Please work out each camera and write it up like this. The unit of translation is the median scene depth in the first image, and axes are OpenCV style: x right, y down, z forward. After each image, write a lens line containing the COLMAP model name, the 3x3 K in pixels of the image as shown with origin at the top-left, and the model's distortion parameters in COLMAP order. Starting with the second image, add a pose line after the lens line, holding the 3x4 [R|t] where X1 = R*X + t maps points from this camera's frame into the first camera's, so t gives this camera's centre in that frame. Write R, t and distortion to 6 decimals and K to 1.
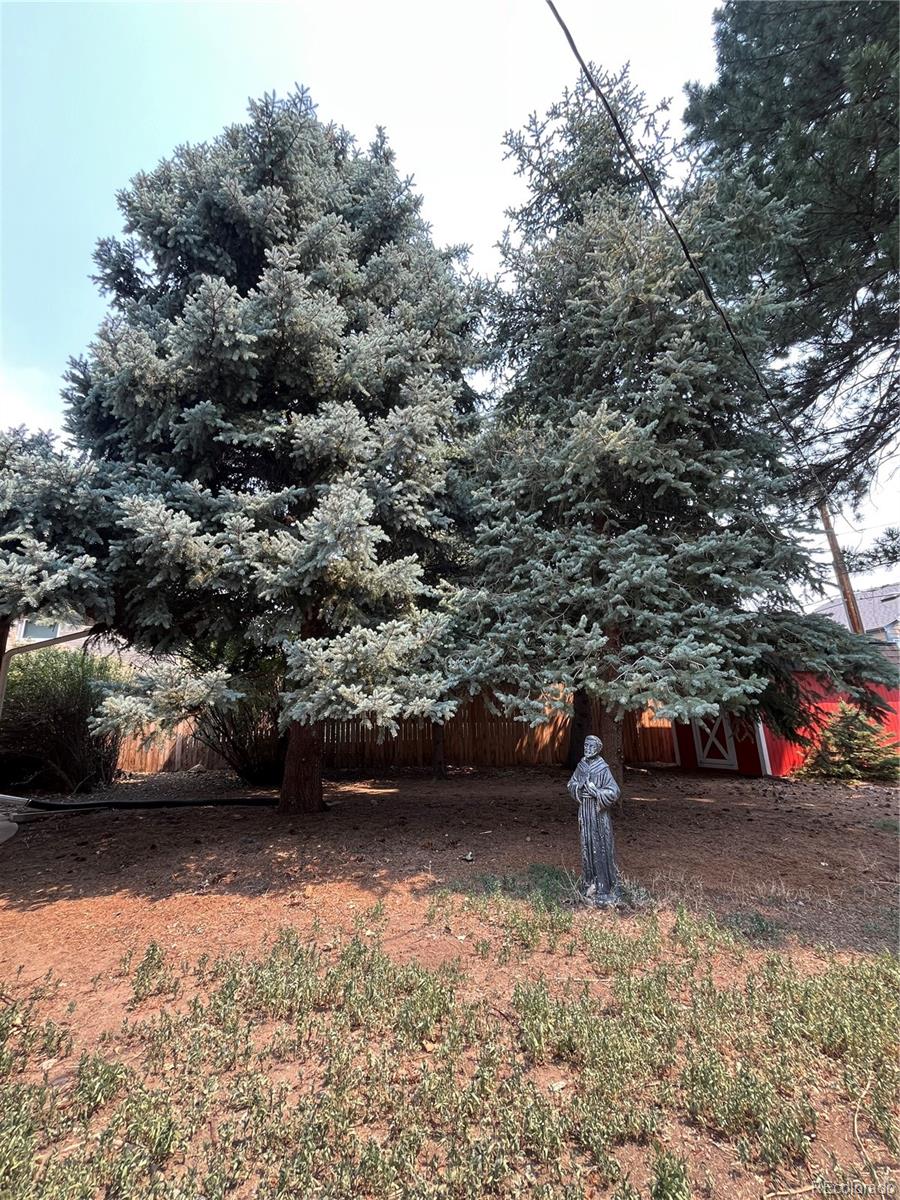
lens RADIAL K [[488.8, 0, 444.4], [0, 488.8, 600.9], [0, 0, 1]] dist [-0.003594, 0.000486]
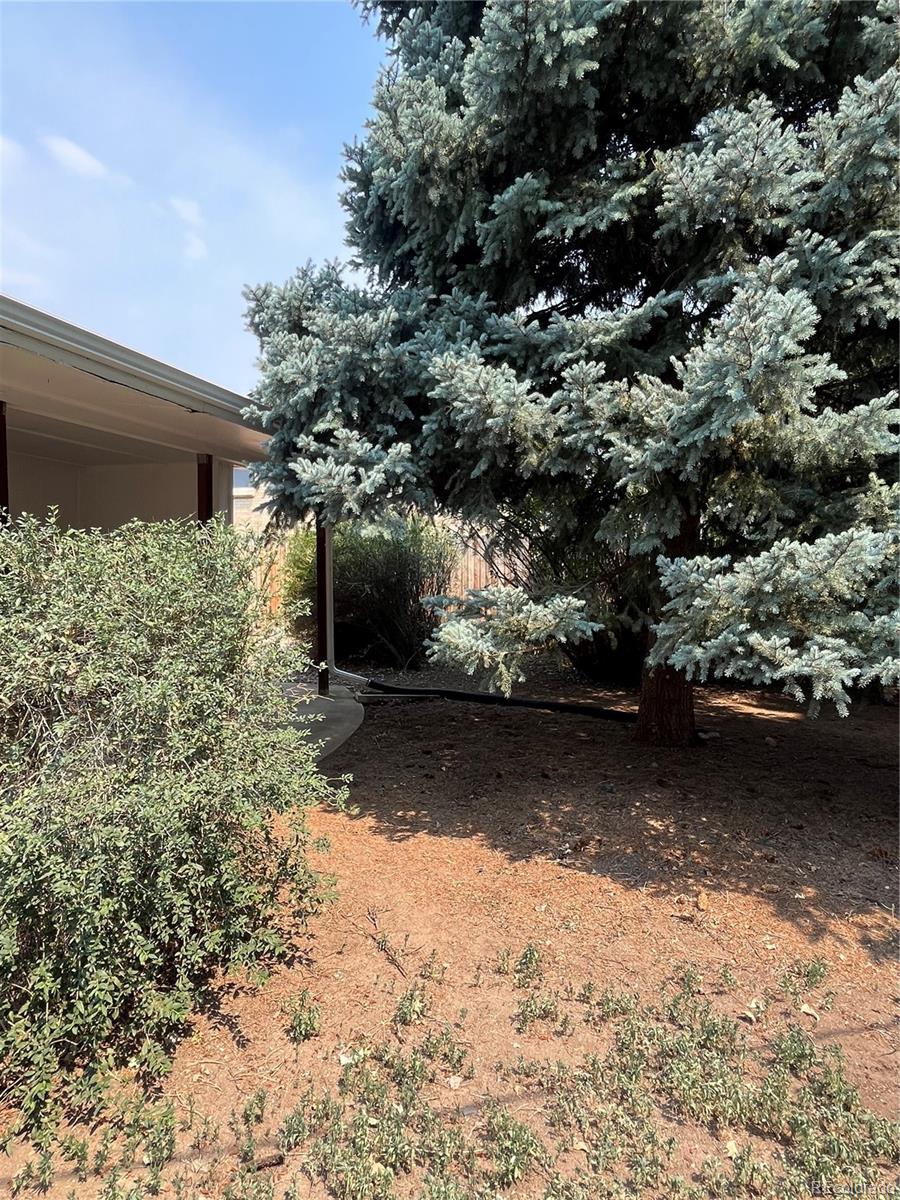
lens RADIAL K [[684.8, 0, 454.6], [0, 684.8, 598.0], [0, 0, 1]] dist [-0.004028, 0.000682]
pose [[0.860058, 0.055692, -0.507148, -0.083974], [0.091556, 0.961041, 0.260803, -0.122357], [0.501915, -0.270739, 0.821451, 0.072190]]
